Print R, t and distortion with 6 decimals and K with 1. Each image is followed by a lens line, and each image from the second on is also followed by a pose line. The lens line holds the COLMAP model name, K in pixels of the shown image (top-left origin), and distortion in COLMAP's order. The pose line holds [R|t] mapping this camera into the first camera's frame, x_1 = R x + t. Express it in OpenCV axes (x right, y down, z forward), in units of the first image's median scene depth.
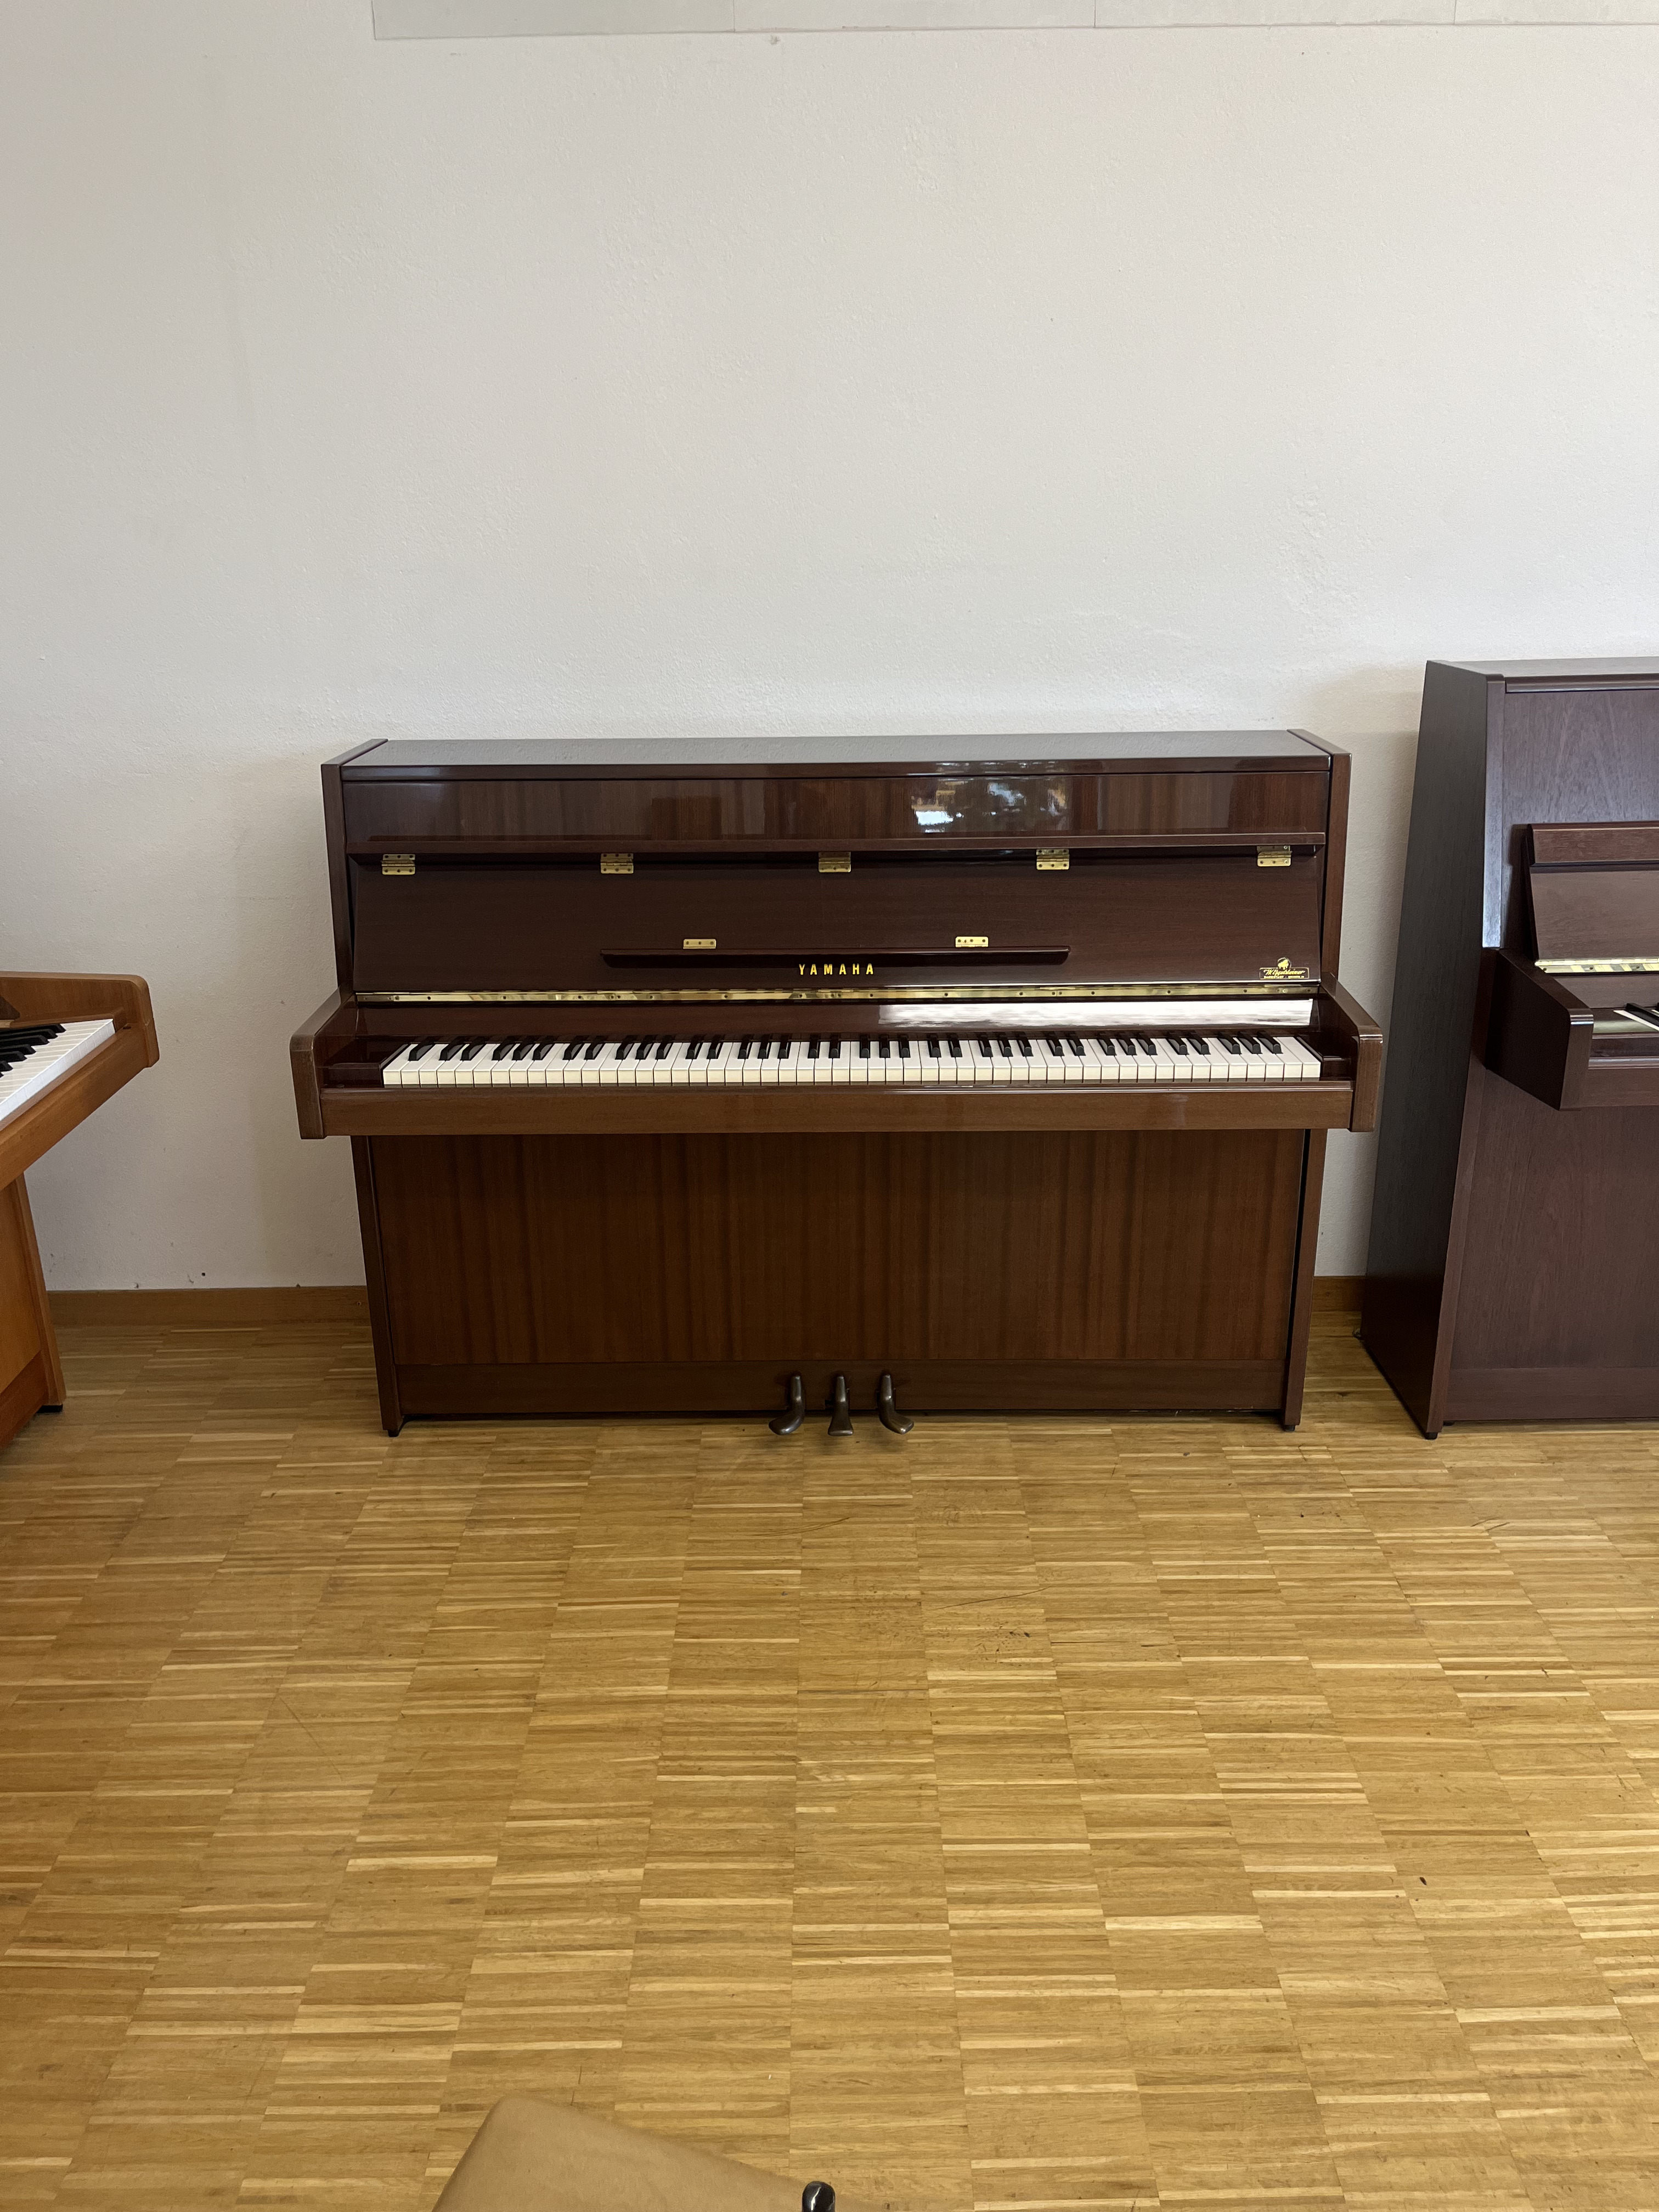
lens RADIAL K [[1658.0, 0, 833.8], [0, 1658.0, 1093.9], [0, 0, 1]] dist [0.026792, -0.006741]
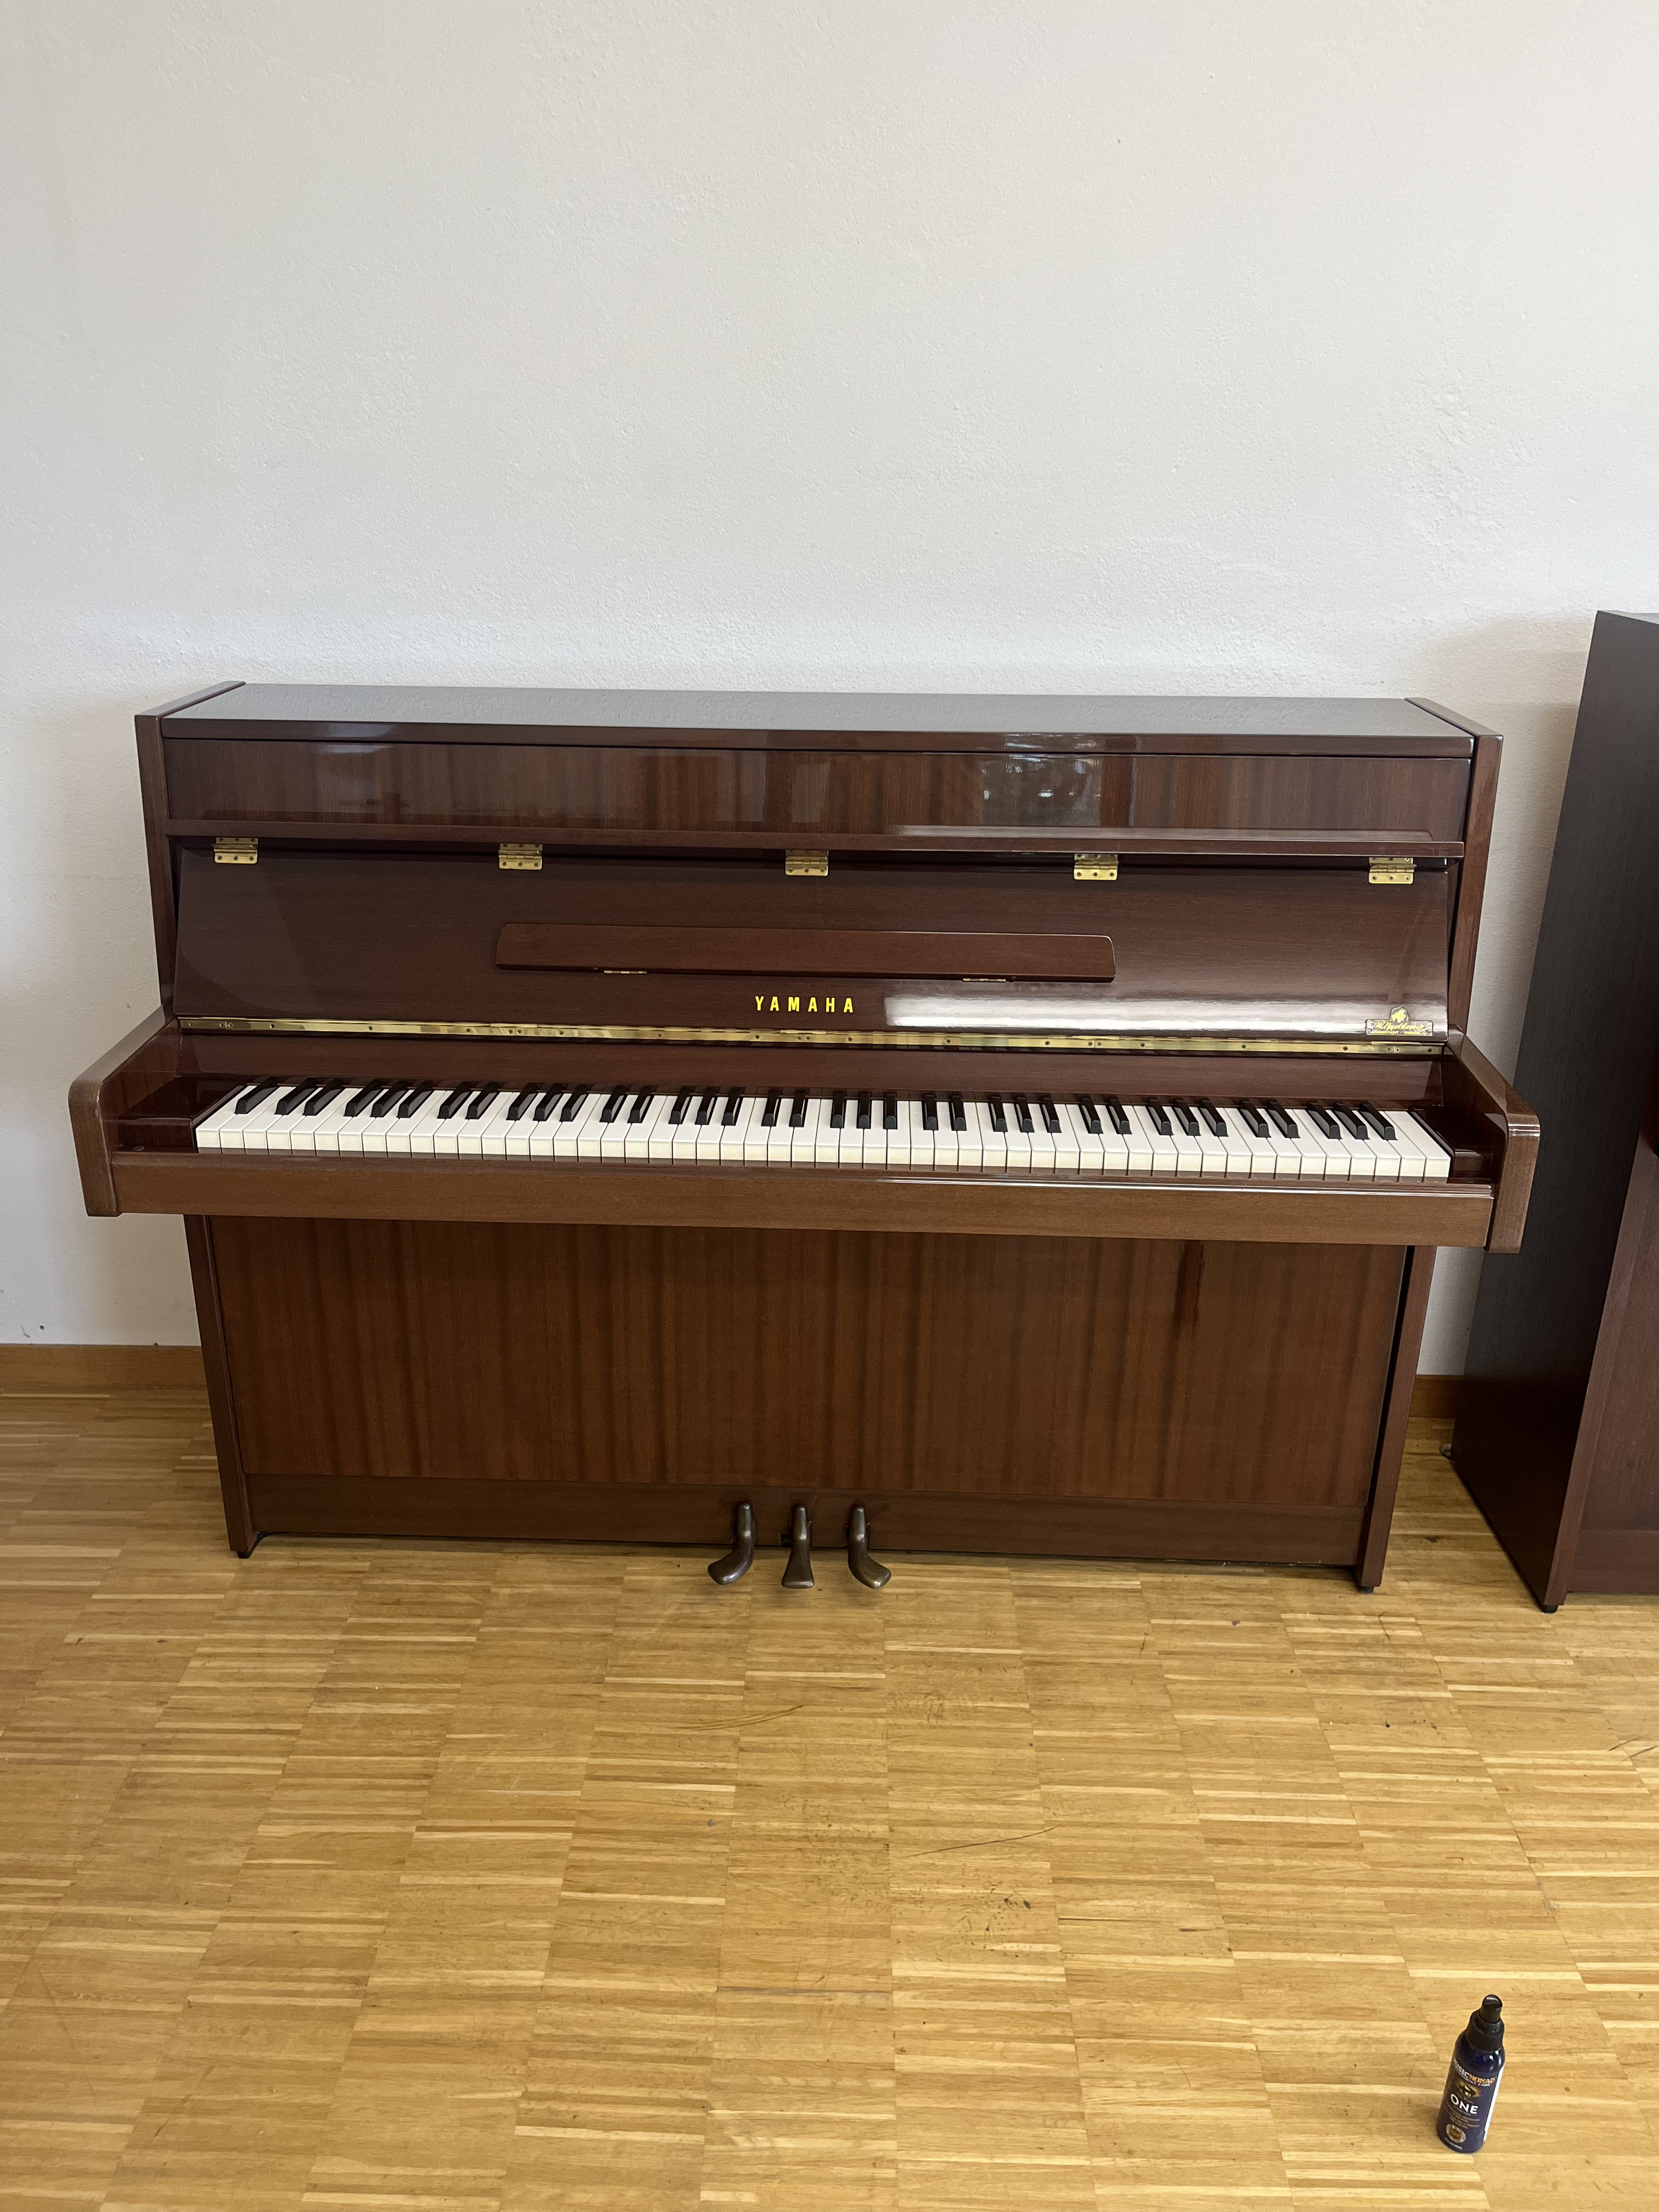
lens RADIAL K [[1642.5, 0, 809.7], [0, 1642.5, 1114.7], [0, 0, 1]] dist [0.104101, -0.151475]
pose [[0.999372, 0.029817, -0.019134, 0.022505], [-0.028895, 0.998486, 0.046802, -0.068641], [0.020501, -0.046219, 0.998721, 0.272225]]
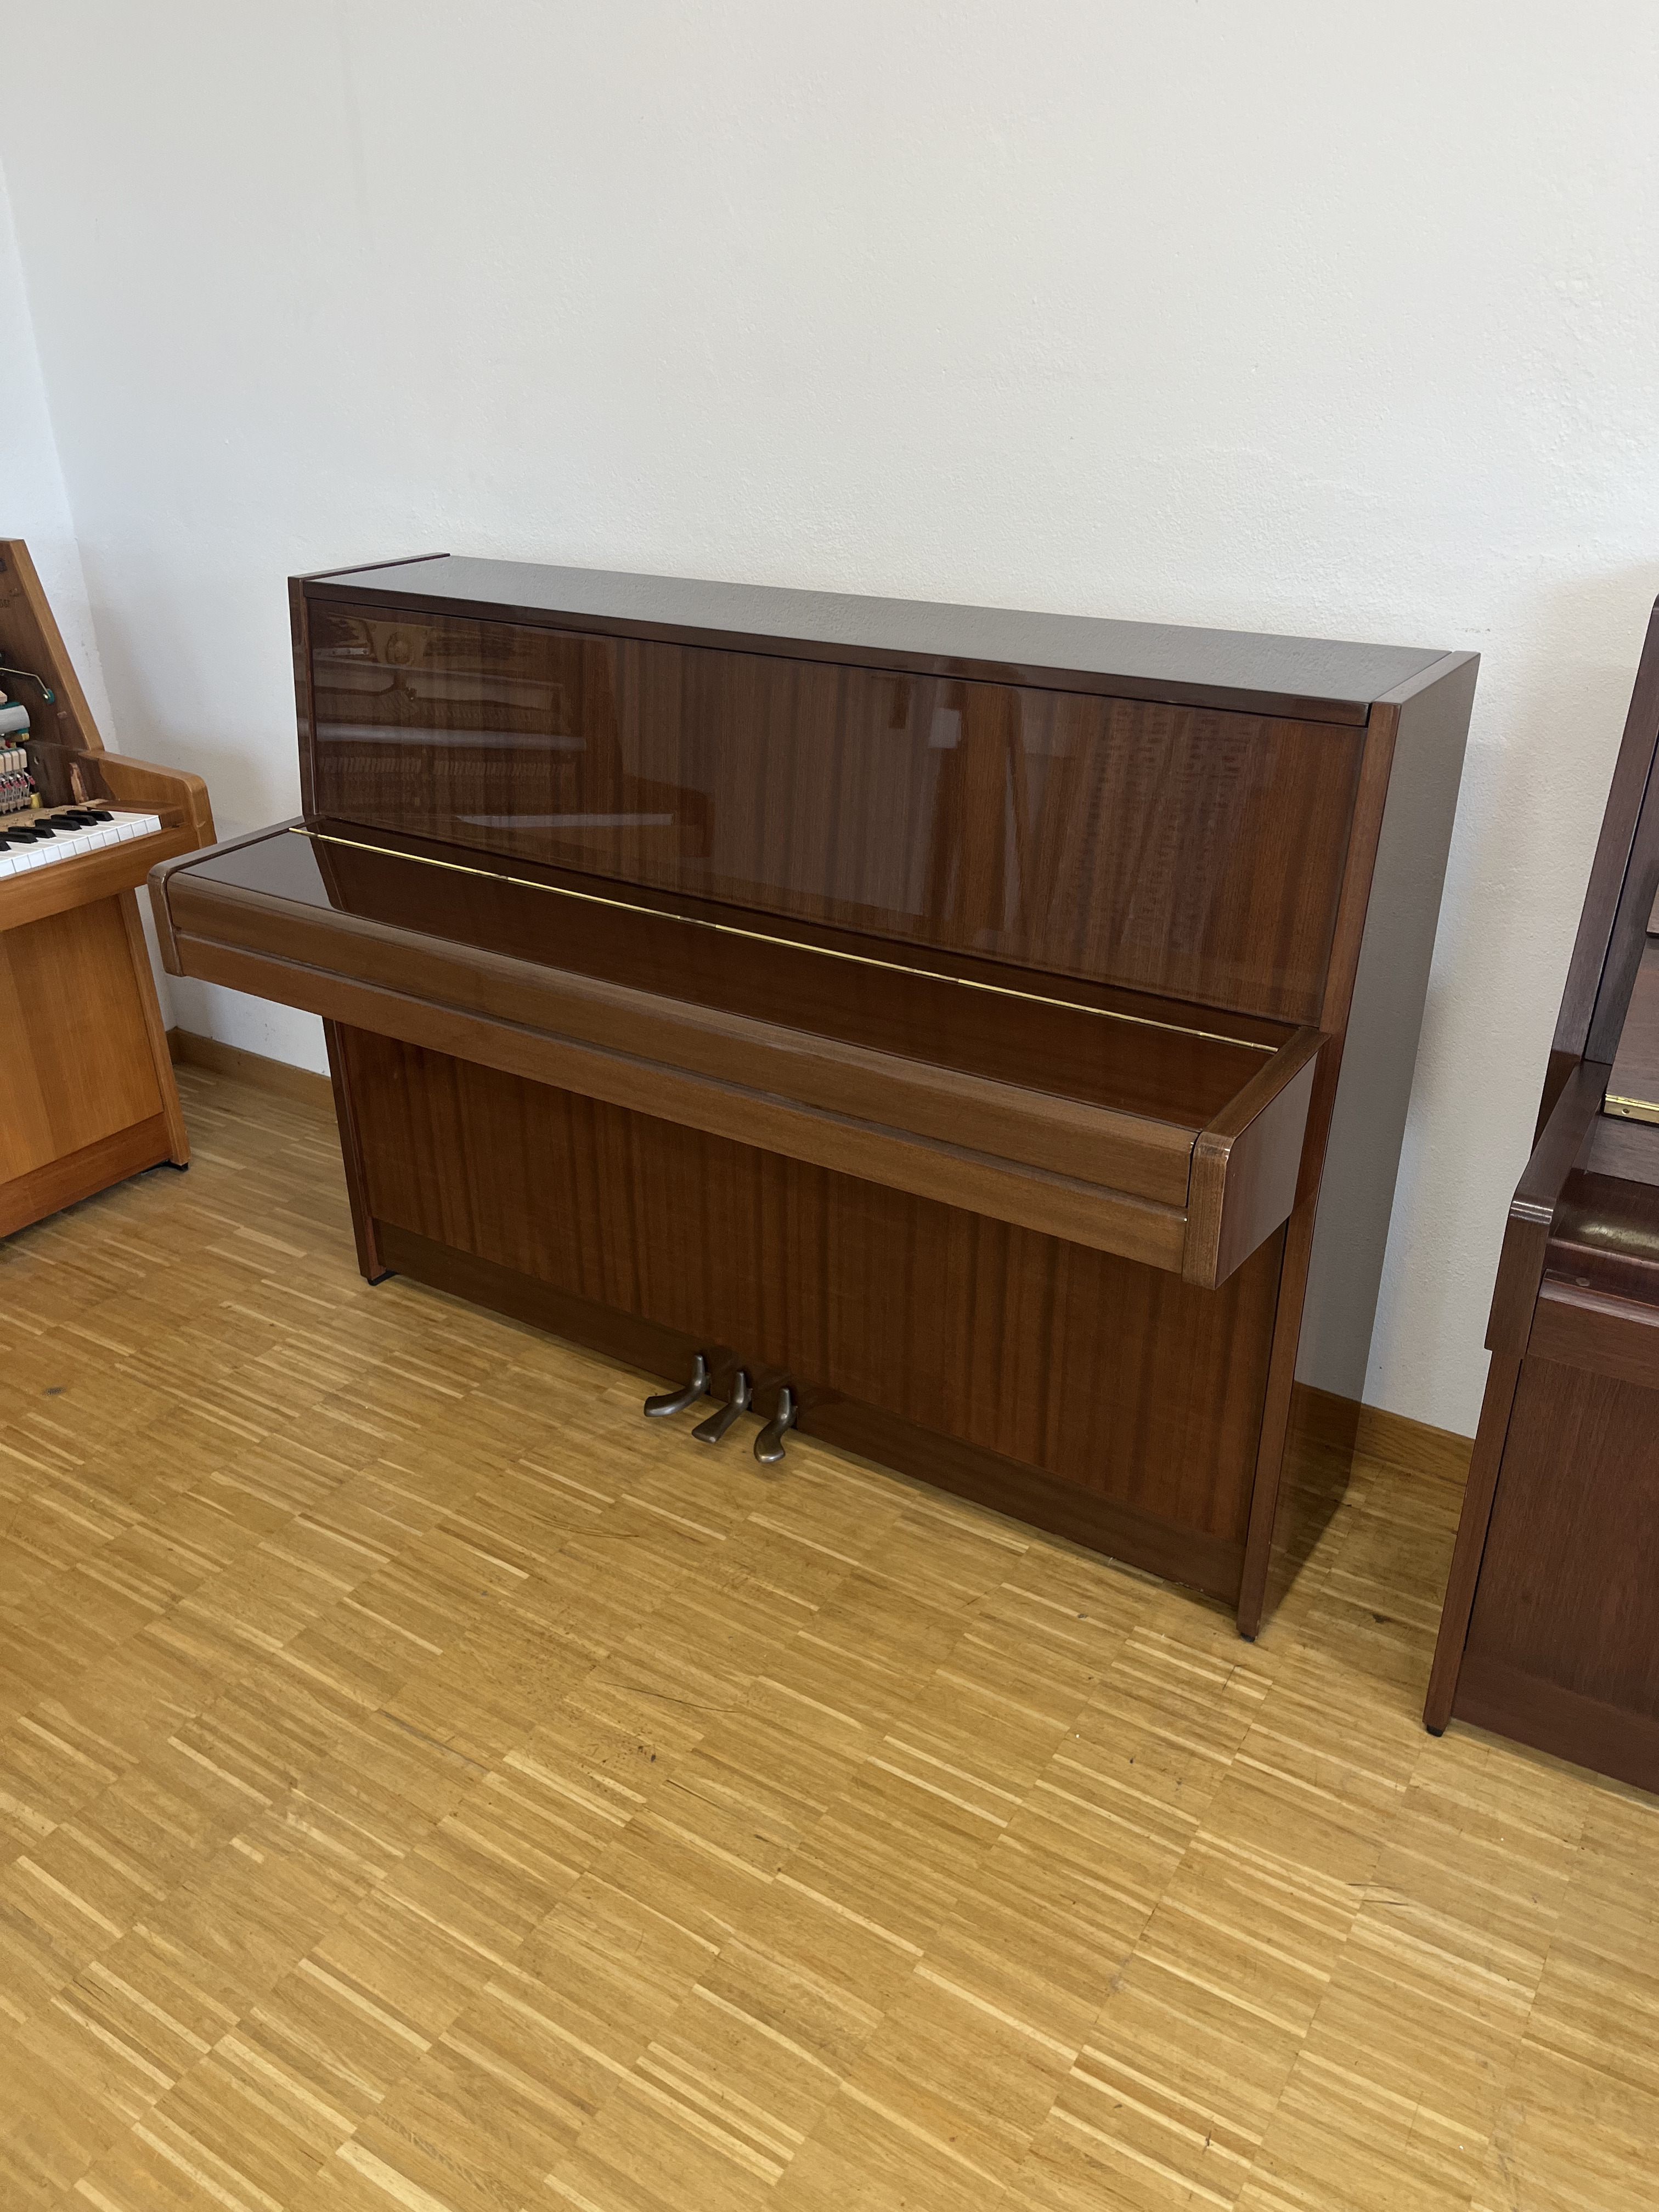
lens RADIAL K [[1651.1, 0, 836.3], [0, 1651.1, 1116.9], [0, 0, 1]] dist [0.077854, -0.115802]
pose [[0.844222, 0.242398, -0.478051, 0.528816], [-0.181801, 0.968522, 0.170040, -0.136742], [0.504220, -0.056641, 0.861716, 0.384417]]
